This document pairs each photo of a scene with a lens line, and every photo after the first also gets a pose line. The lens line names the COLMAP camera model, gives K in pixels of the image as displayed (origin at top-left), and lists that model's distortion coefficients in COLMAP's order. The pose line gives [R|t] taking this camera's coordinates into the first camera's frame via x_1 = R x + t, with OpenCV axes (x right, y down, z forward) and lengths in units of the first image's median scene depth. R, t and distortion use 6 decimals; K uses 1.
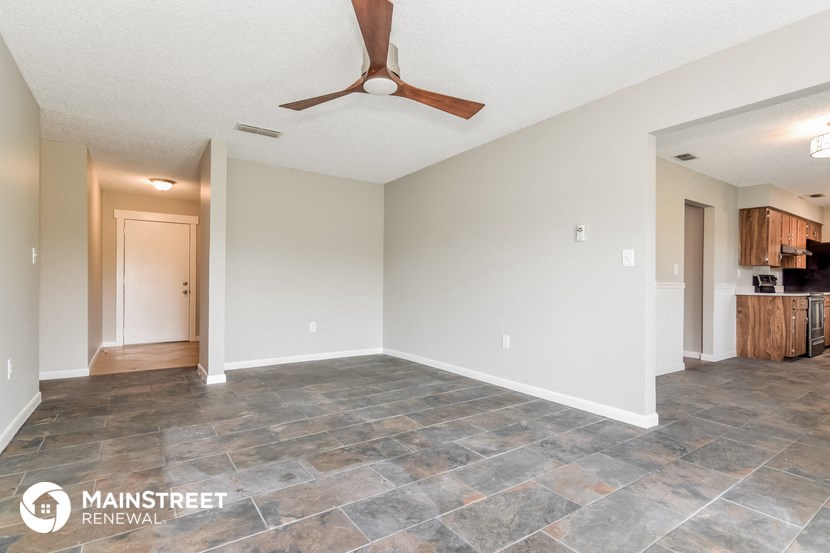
lens RADIAL K [[411.9, 0, 419.5], [0, 411.9, 280.0], [0, 0, 1]] dist [-0.006262, -0.002328]
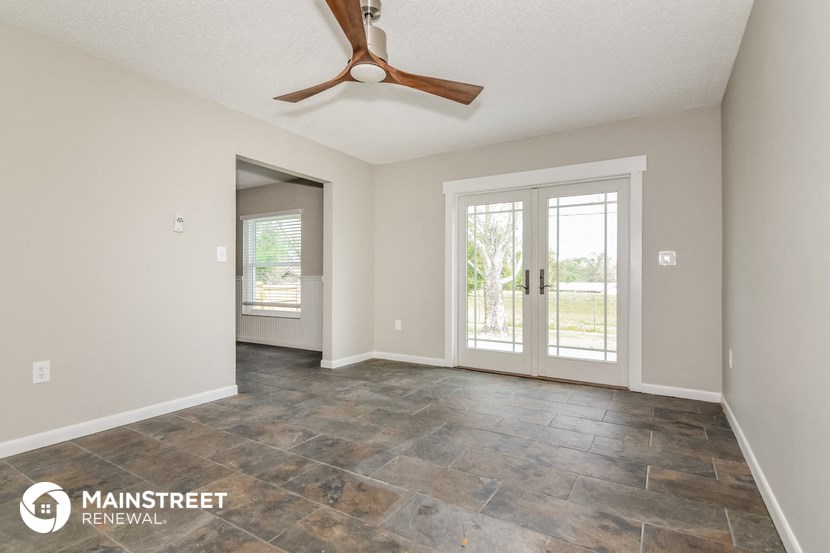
lens RADIAL K [[411.9, 0, 420.2], [0, 411.9, 276.3], [0, 0, 1]] dist [-0.006262, -0.002328]
pose [[-0.410432, -0.009377, 0.911843, -0.931905], [-0.008180, 0.999945, 0.006601, -0.007400], [-0.911855, -0.004749, -0.410486, 1.171547]]
